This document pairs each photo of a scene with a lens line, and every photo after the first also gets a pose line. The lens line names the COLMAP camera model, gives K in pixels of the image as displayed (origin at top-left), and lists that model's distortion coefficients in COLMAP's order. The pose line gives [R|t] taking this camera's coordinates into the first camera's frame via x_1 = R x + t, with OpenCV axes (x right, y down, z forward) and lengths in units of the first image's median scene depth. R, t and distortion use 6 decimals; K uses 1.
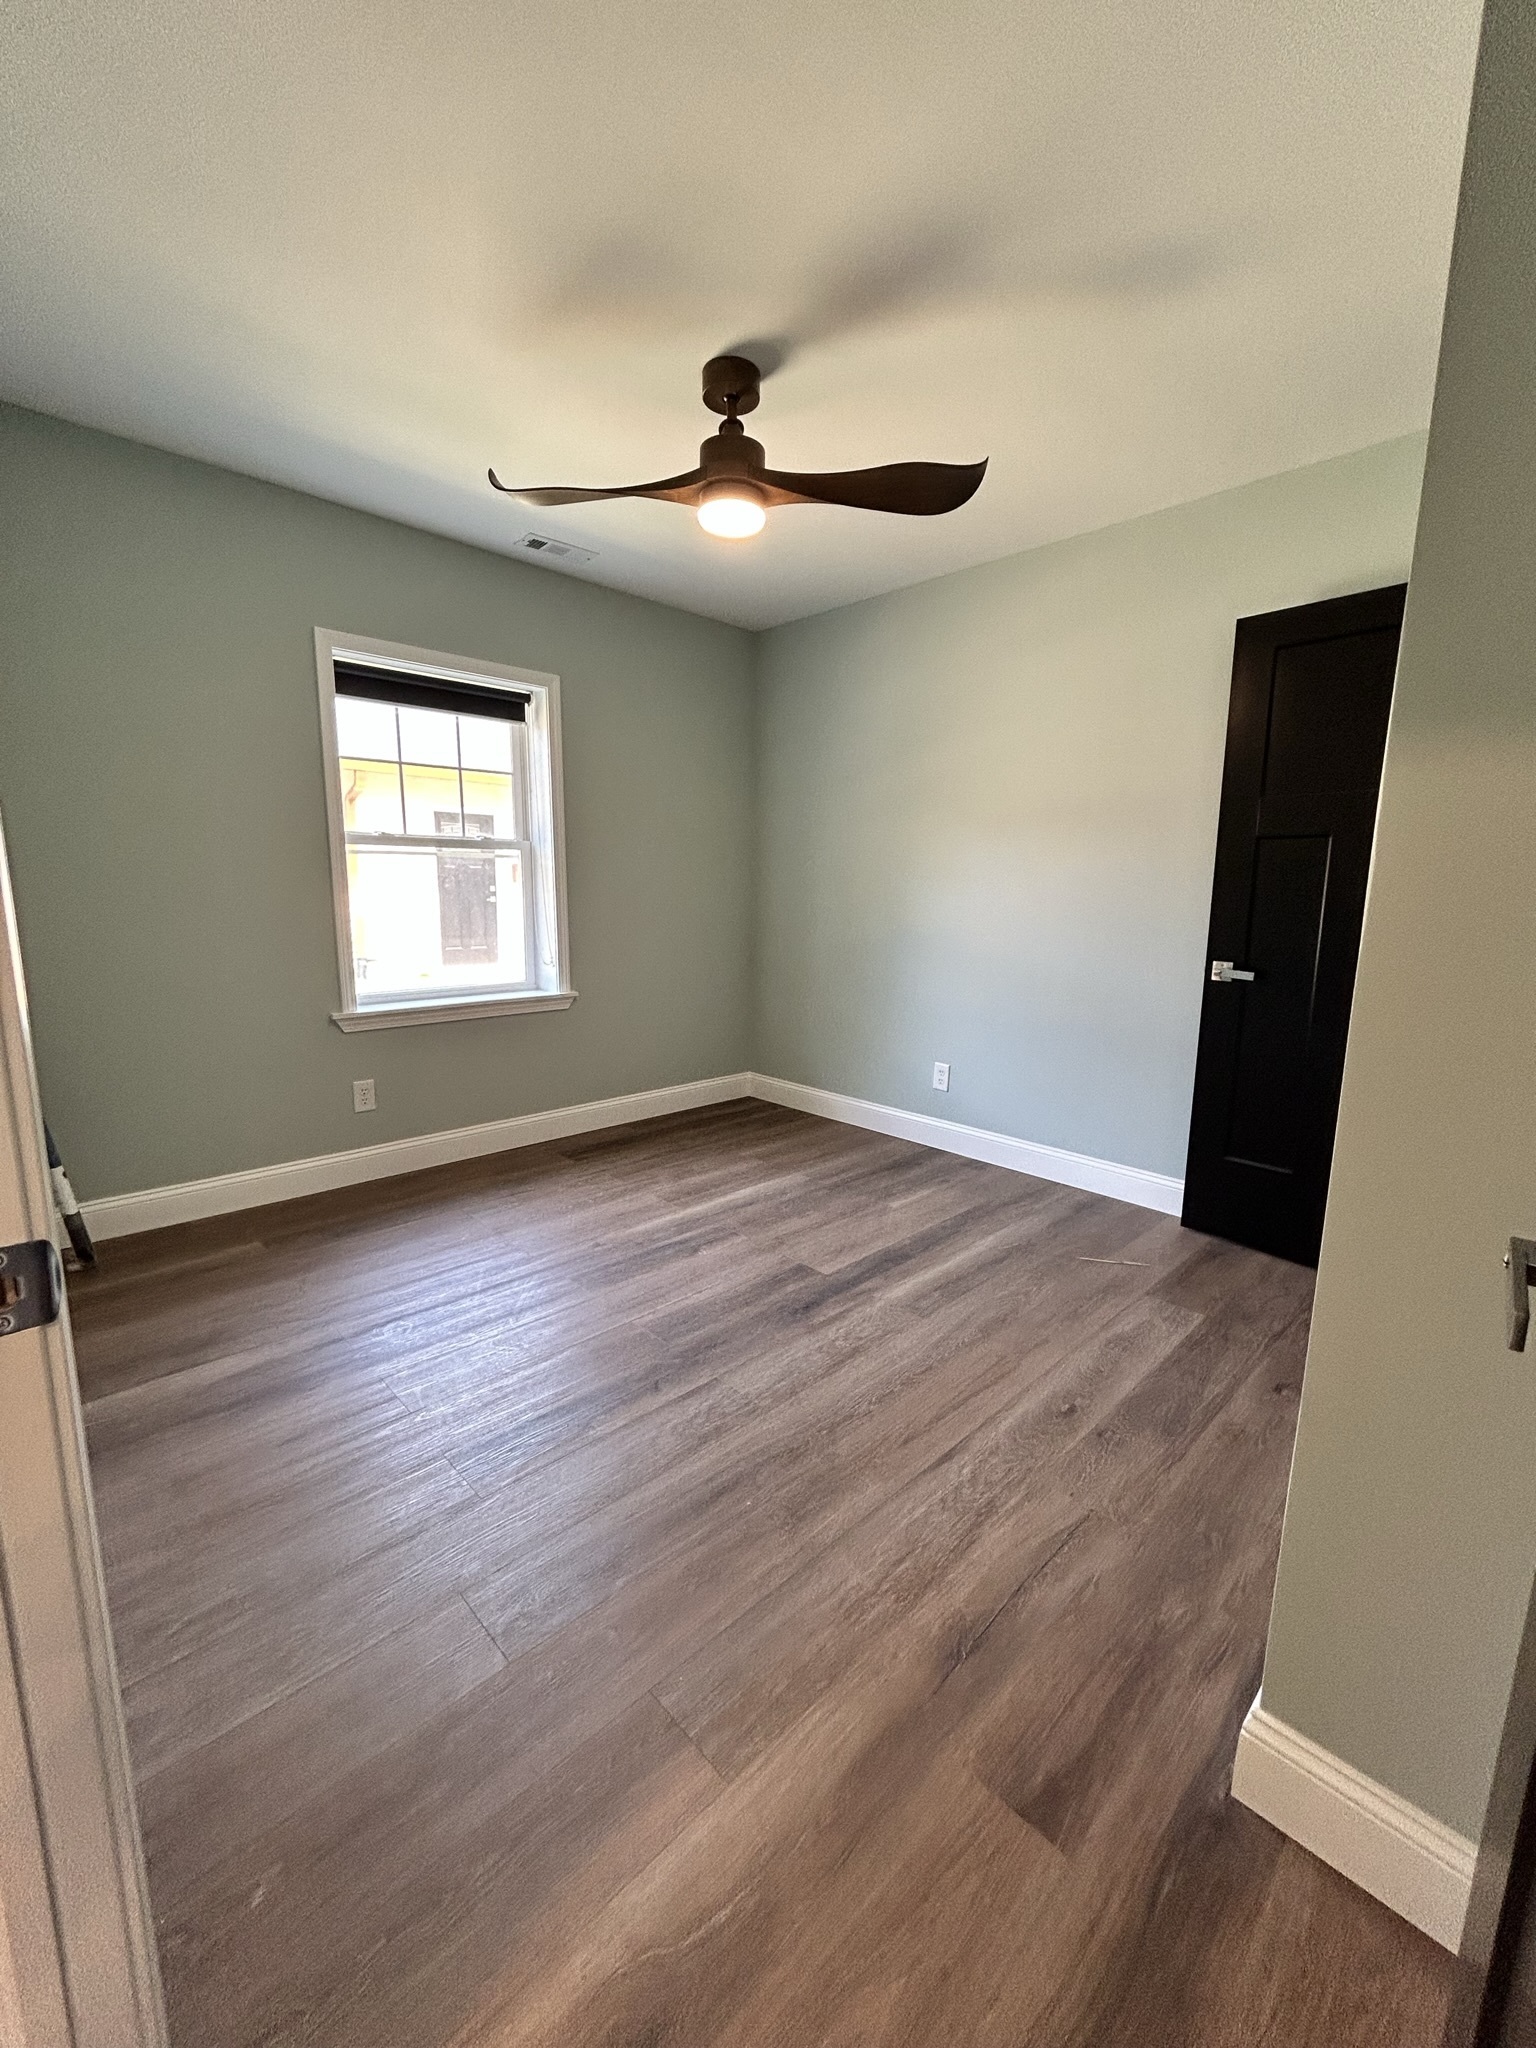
lens RADIAL K [[832.3, 0, 765.3], [0, 832.3, 1024.5], [0, 0, 1]] dist [-0.002648, 0.000168]
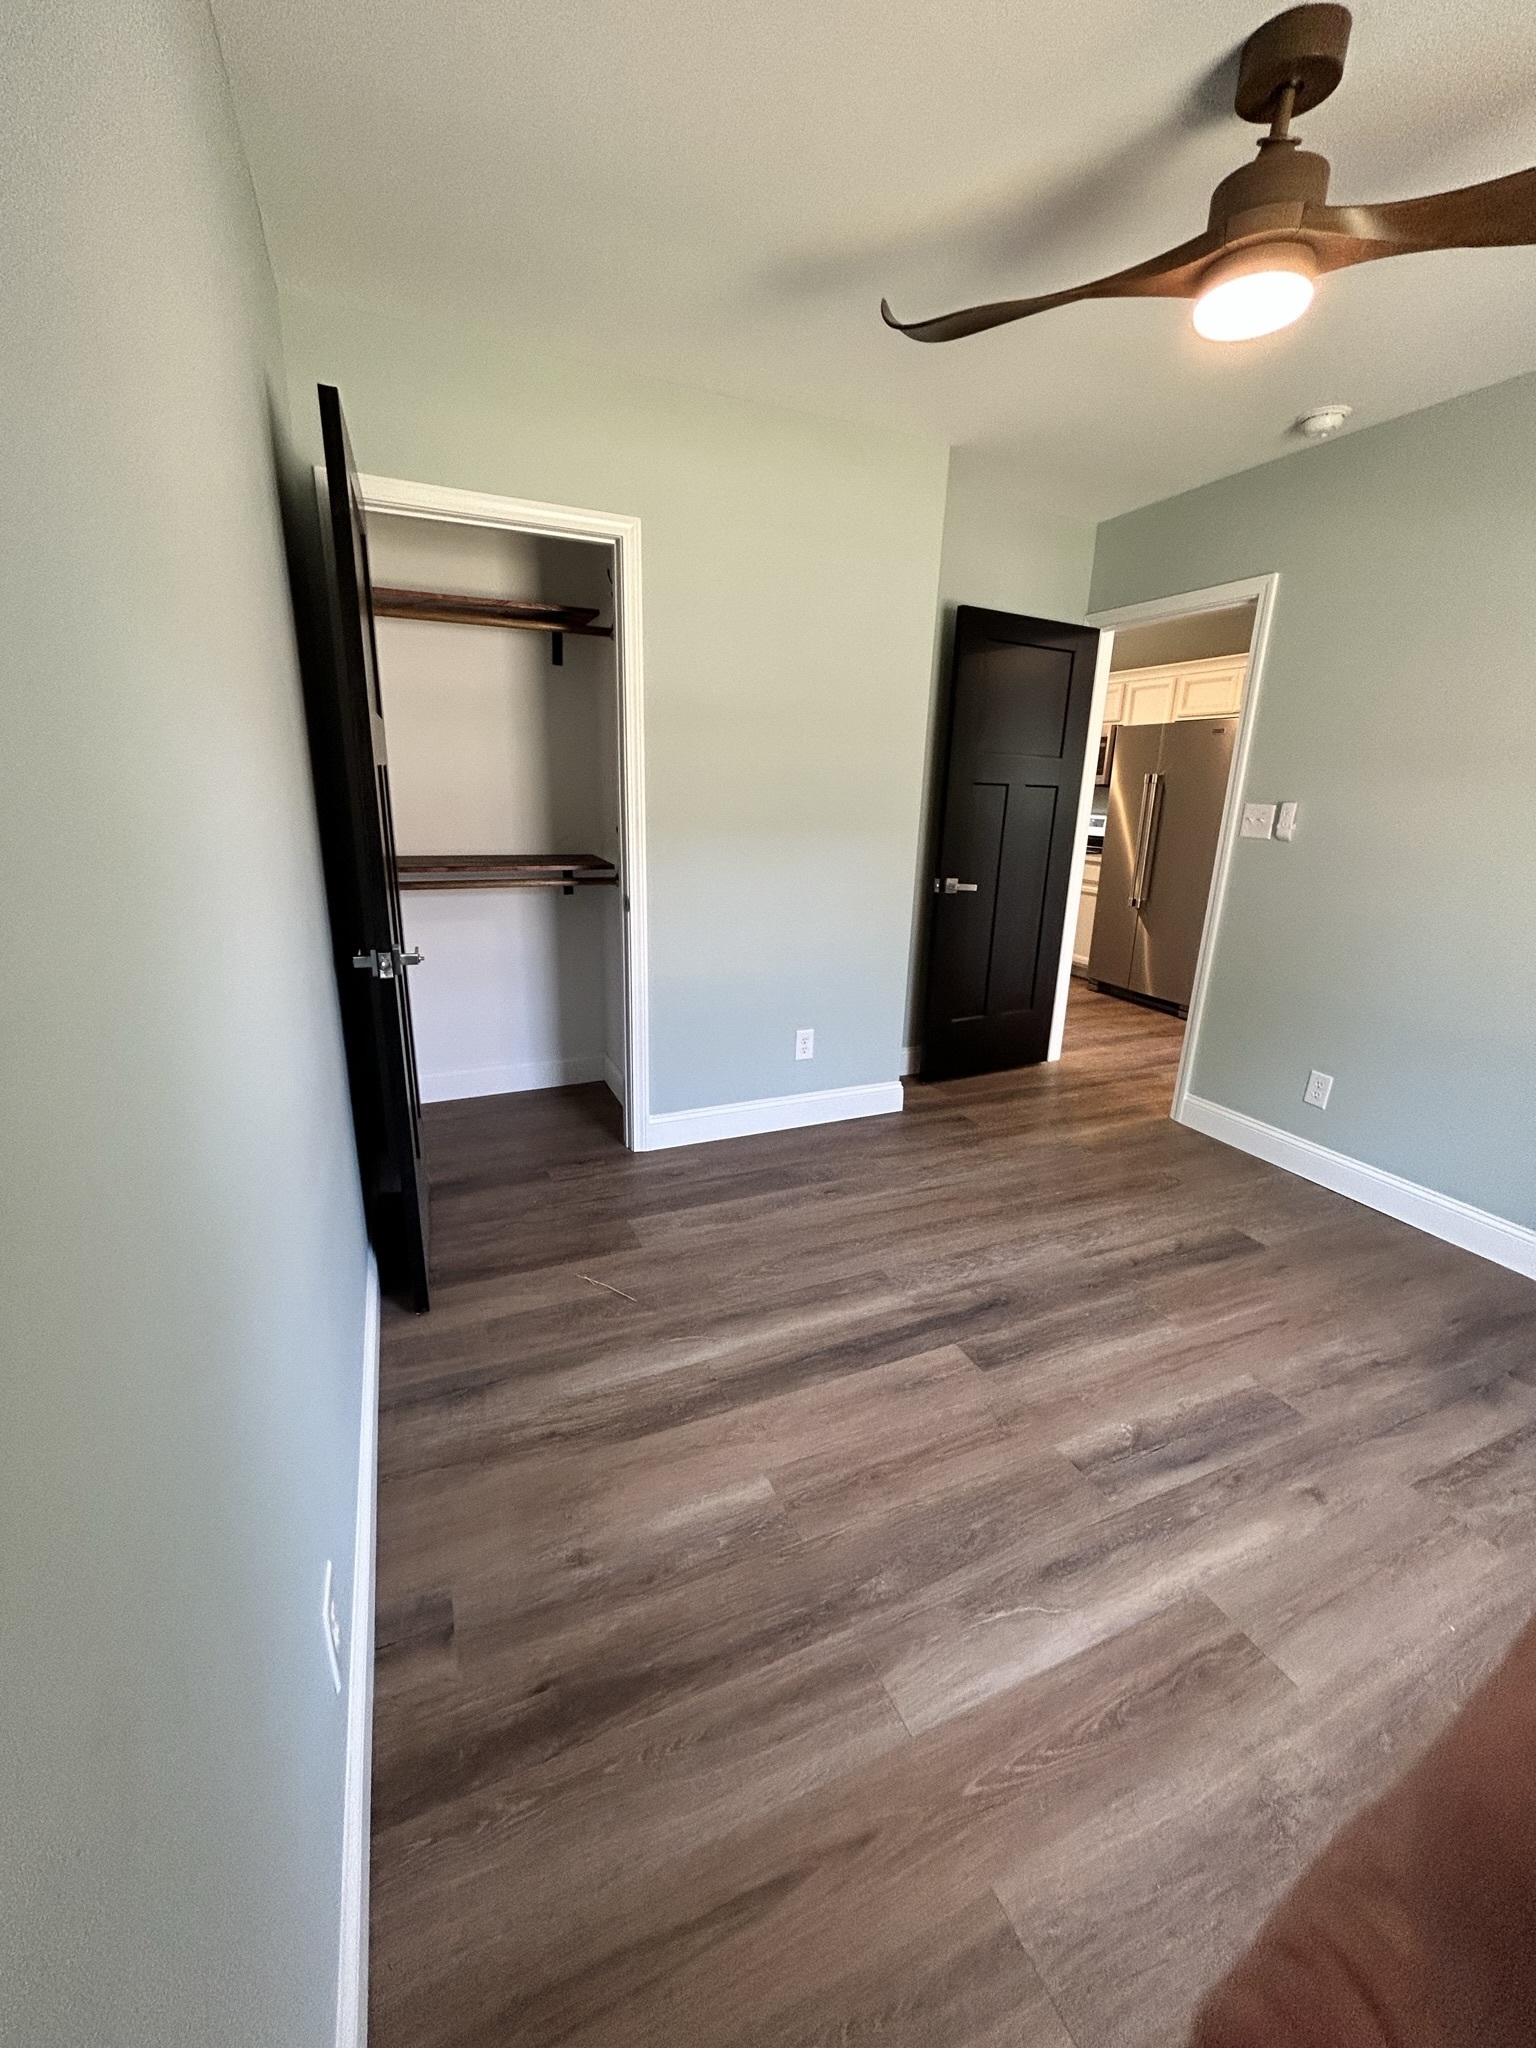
lens RADIAL K [[832.3, 0, 769.1], [0, 832.3, 1022.5], [0, 0, 1]] dist [-0.002648, 0.000168]
pose [[-0.939325, -0.129387, 0.317692, 0.028317], [0.019730, 0.904225, 0.426601, -0.352860], [-0.342462, 0.406985, -0.846808, 1.714704]]
